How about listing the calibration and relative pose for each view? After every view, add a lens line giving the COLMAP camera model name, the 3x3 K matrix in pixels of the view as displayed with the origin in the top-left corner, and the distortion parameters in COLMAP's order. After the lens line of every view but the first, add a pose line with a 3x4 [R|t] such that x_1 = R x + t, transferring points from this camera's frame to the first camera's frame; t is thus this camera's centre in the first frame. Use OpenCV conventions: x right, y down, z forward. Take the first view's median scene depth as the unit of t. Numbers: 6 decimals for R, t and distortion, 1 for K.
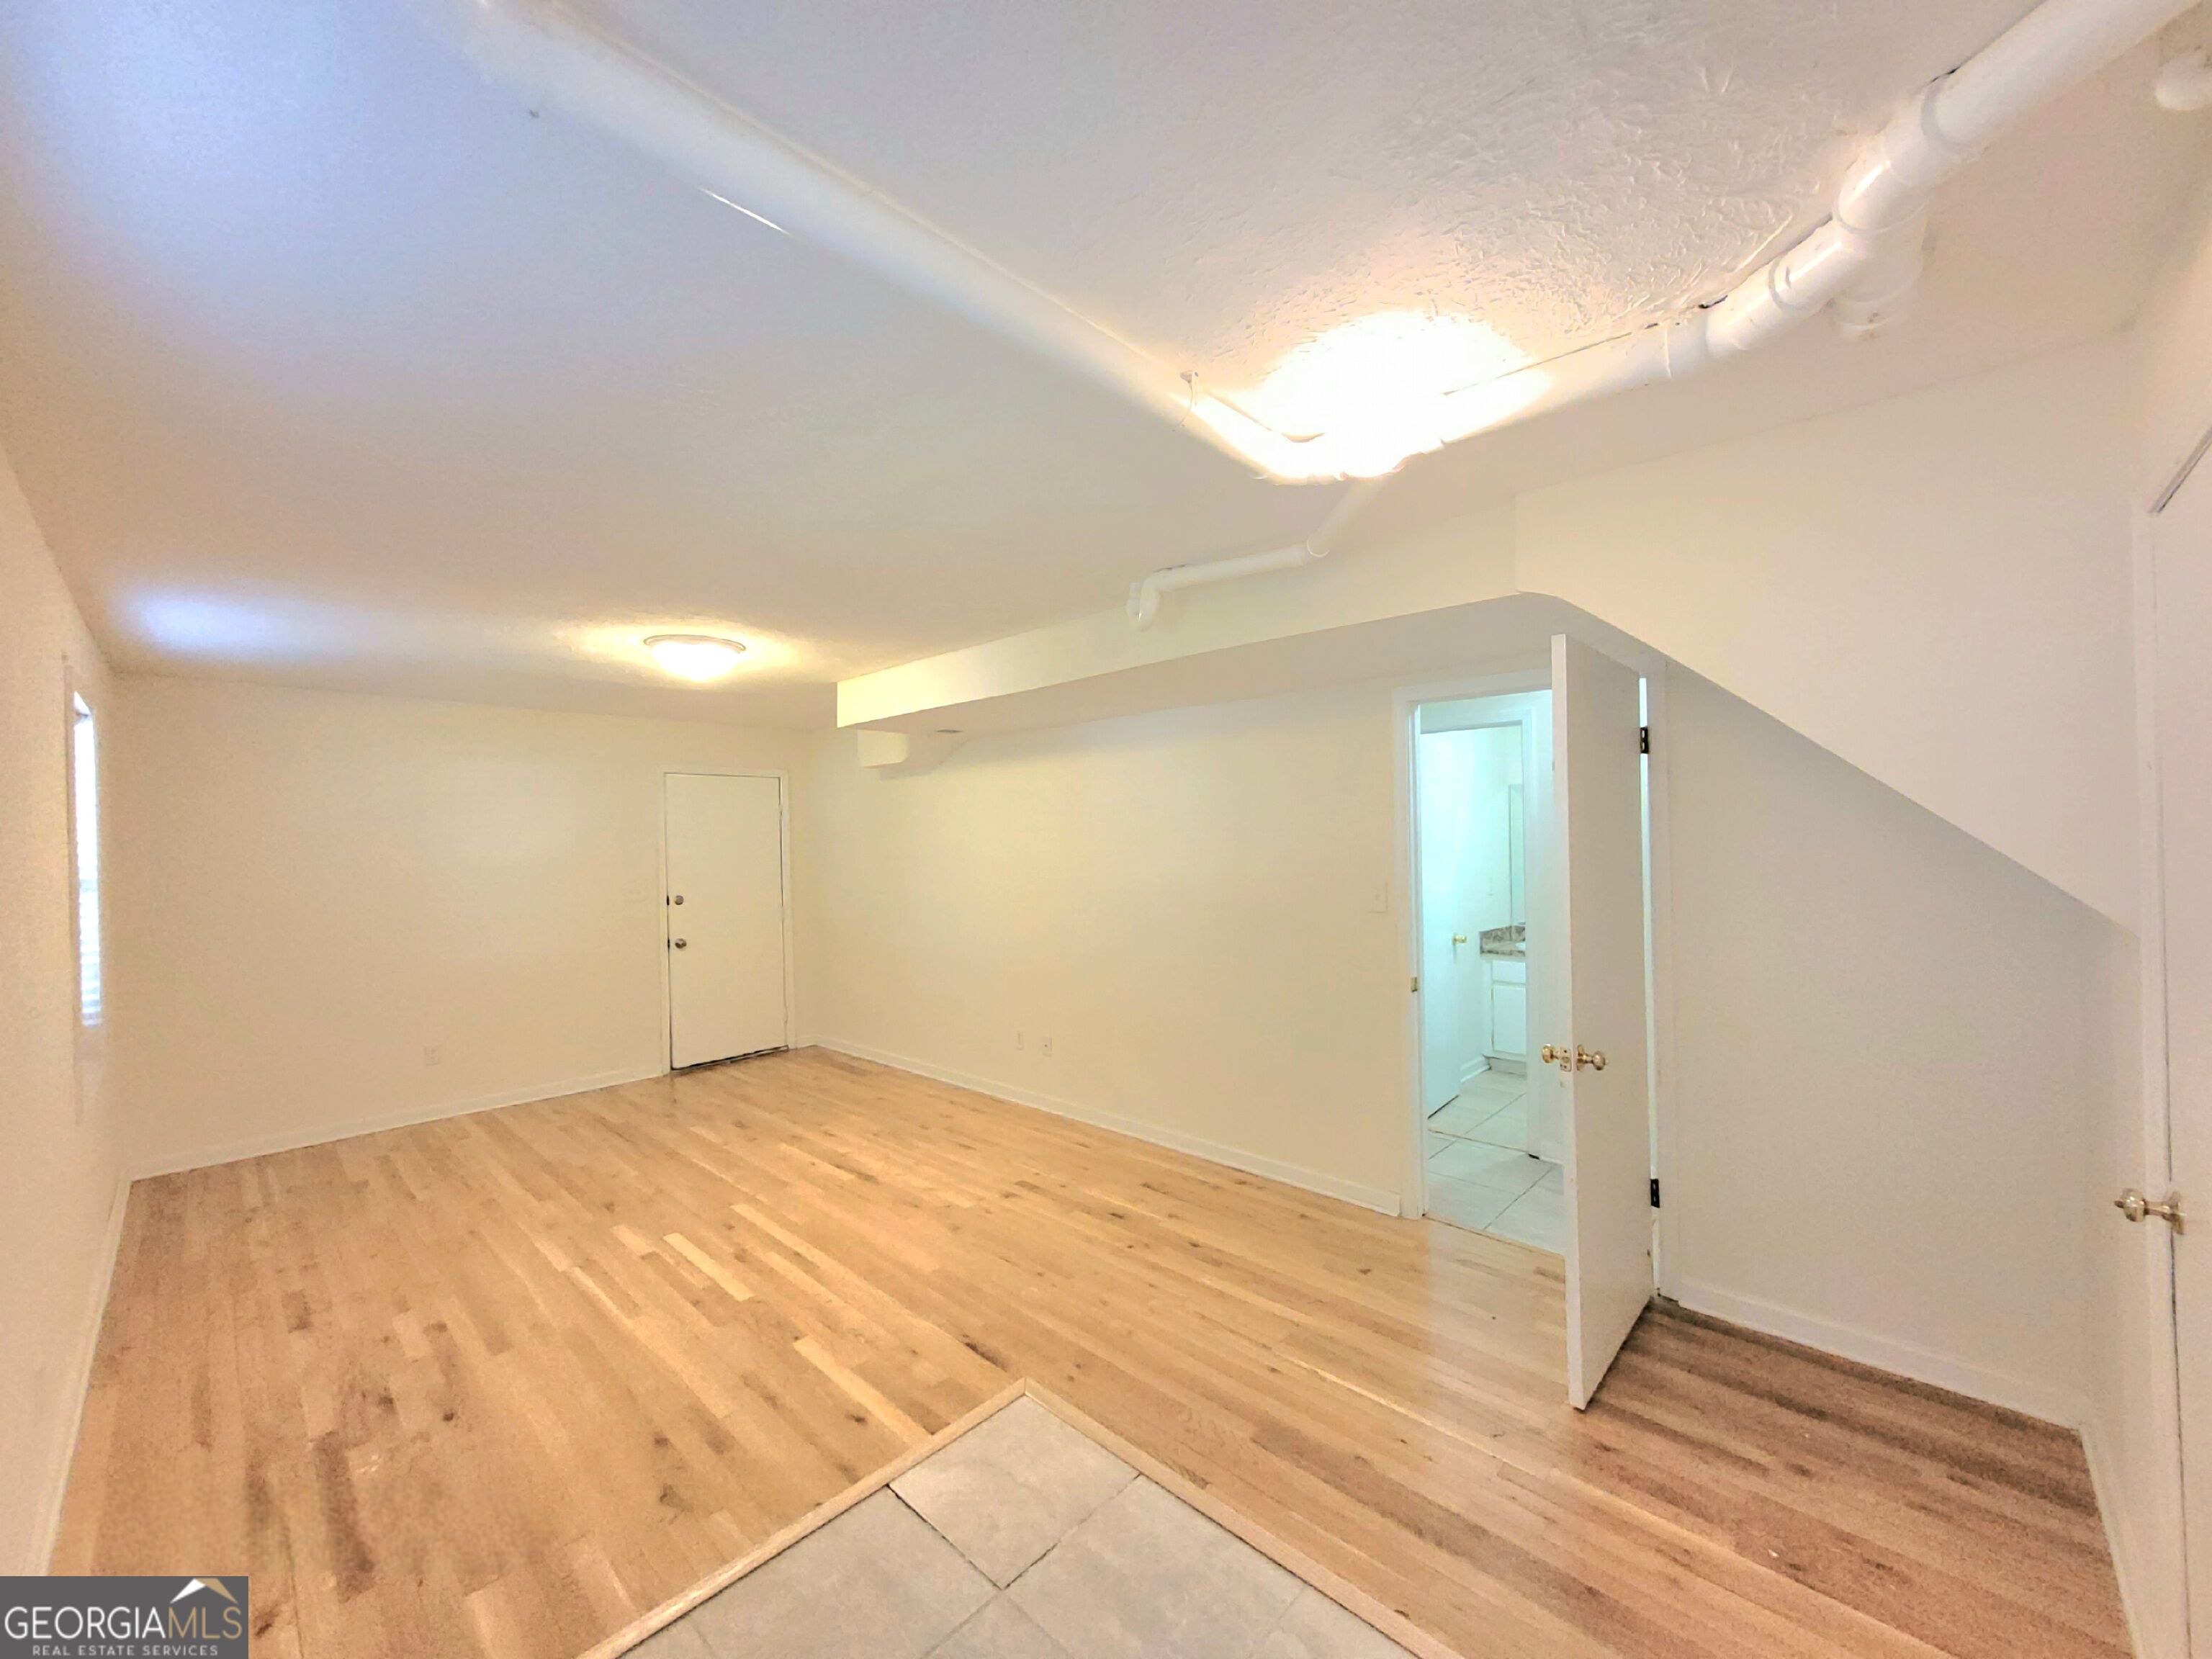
lens RADIAL K [[868.0, 0, 1118.5], [0, 868.0, 844.9], [0, 0, 1]] dist [0.002096, 0.000984]
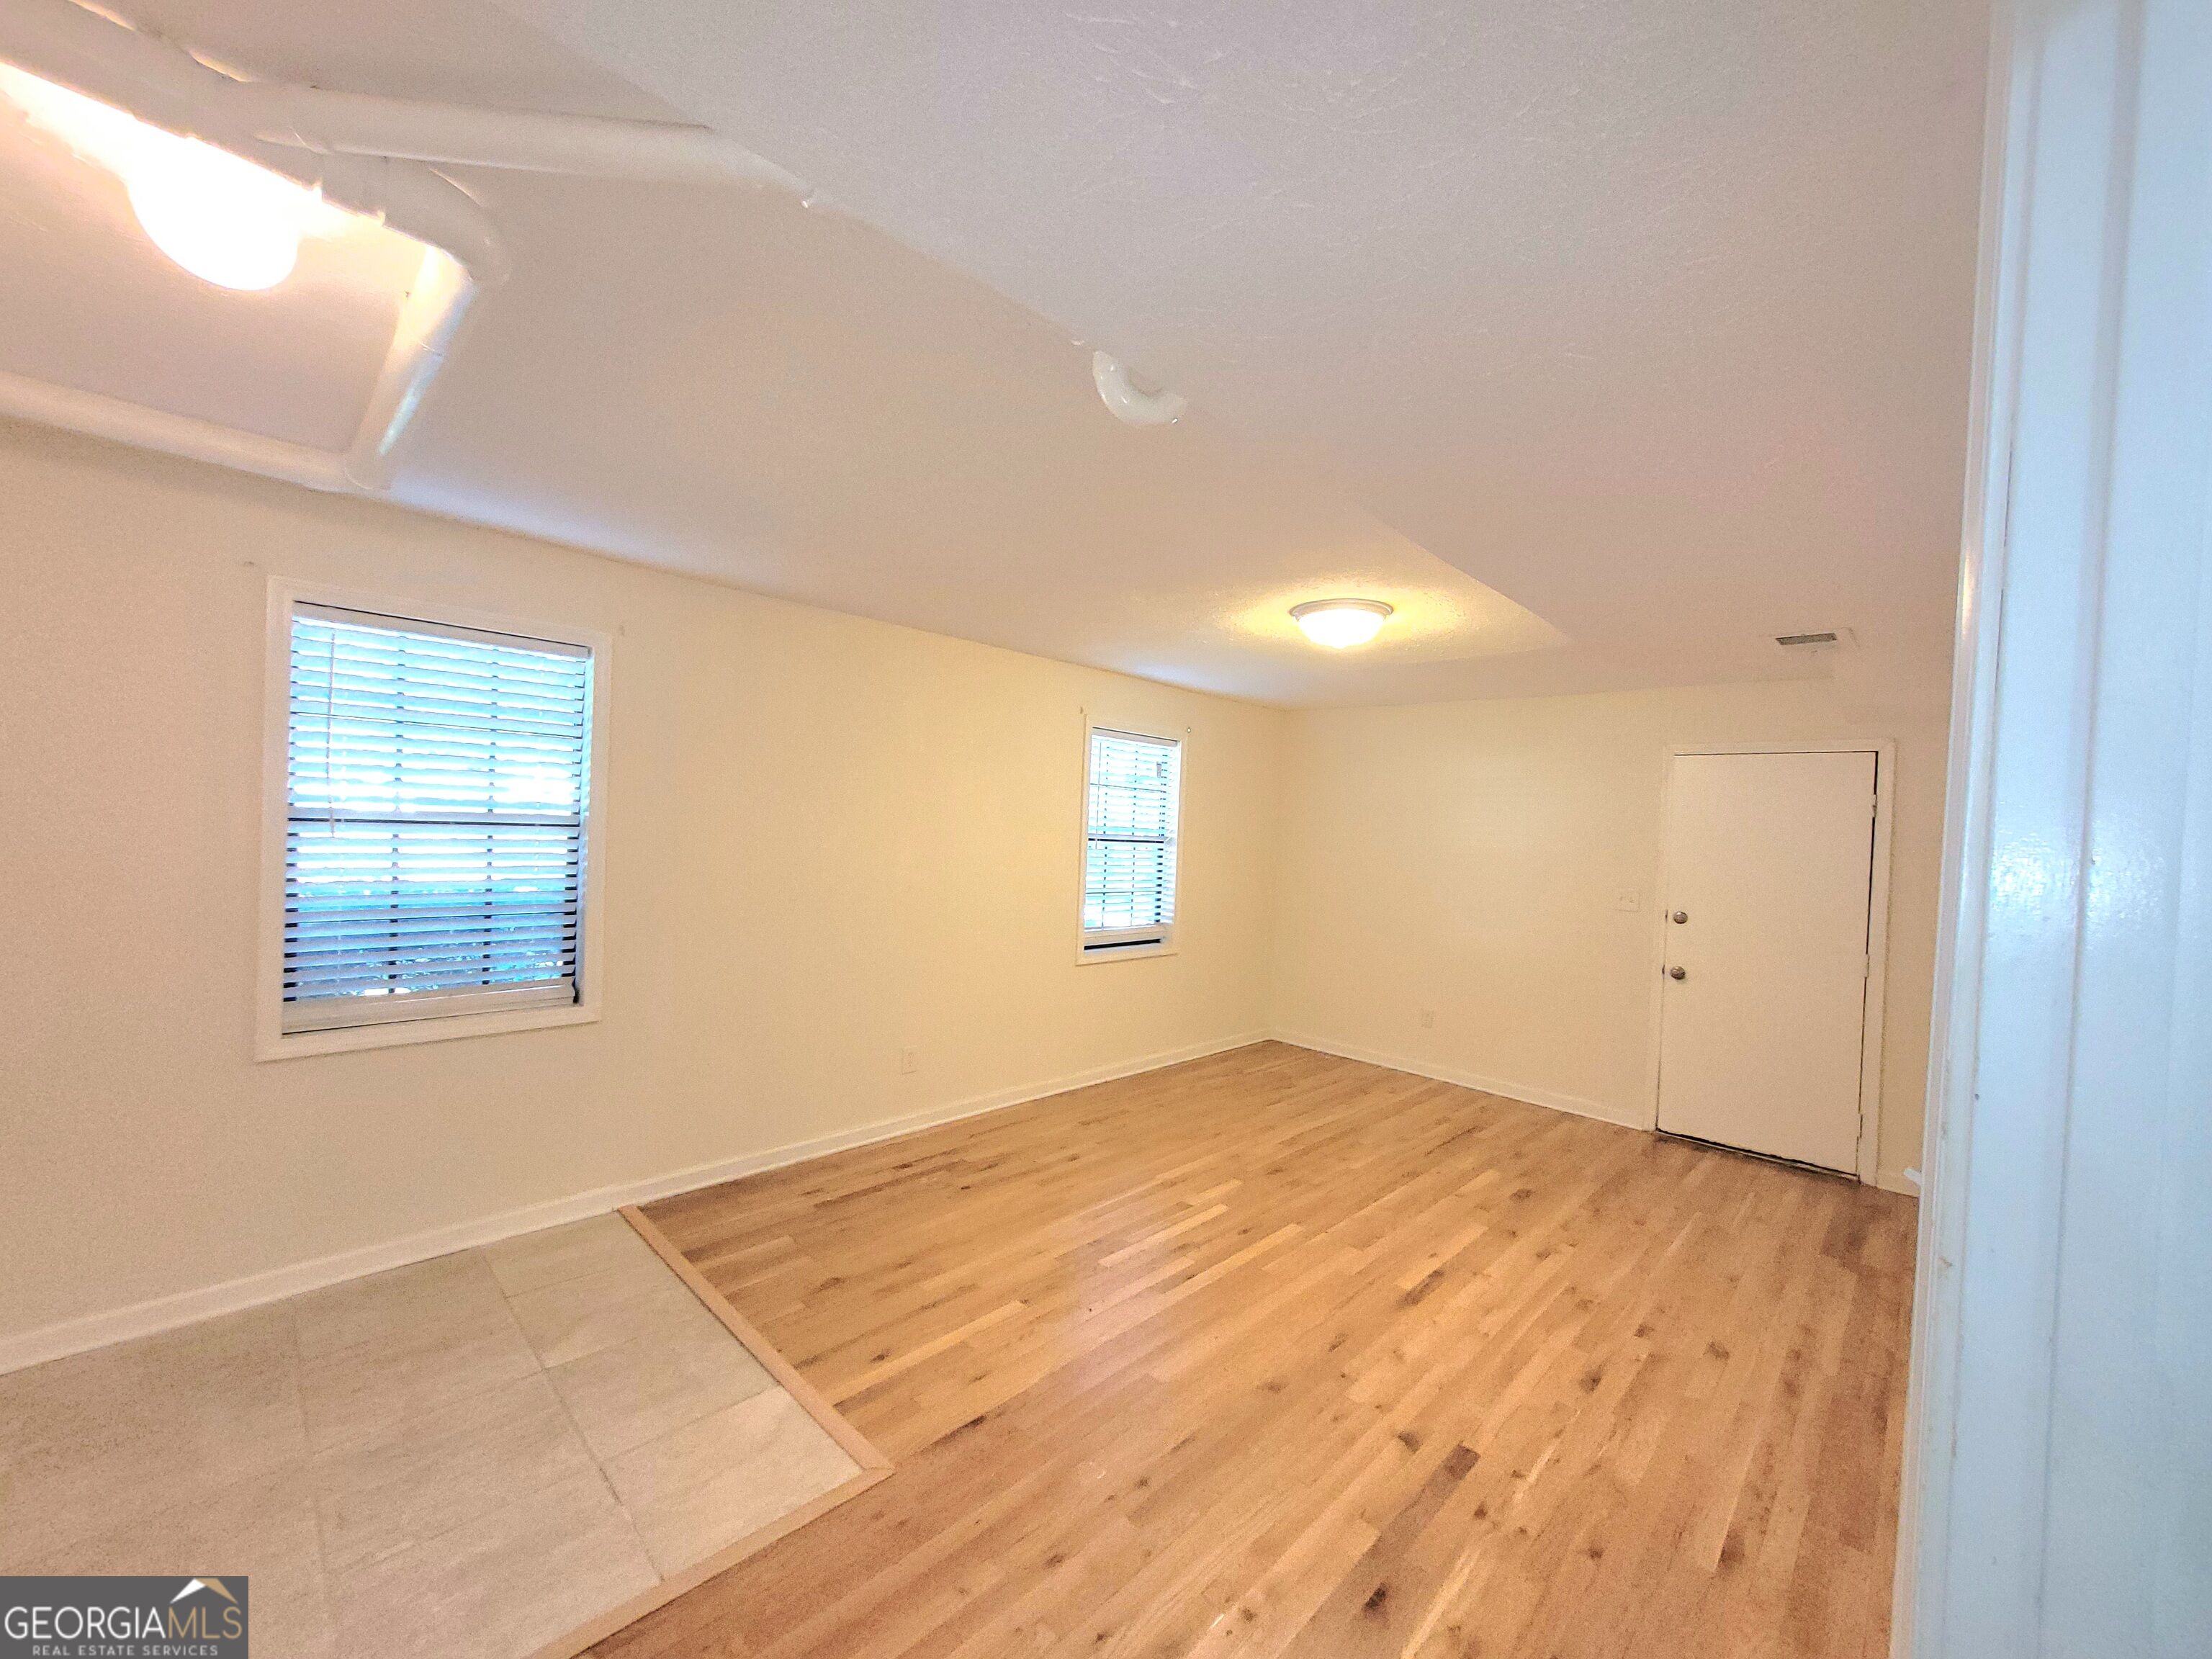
lens RADIAL K [[868.0, 0, 1116.4], [0, 868.0, 832.8], [0, 0, 1]] dist [0.002096, 0.000984]
pose [[-0.025385, 0.025822, -0.999344, 0.435926], [-0.054915, 0.998121, 0.027185, -0.012361], [0.998168, 0.055569, -0.023919, 0.754704]]
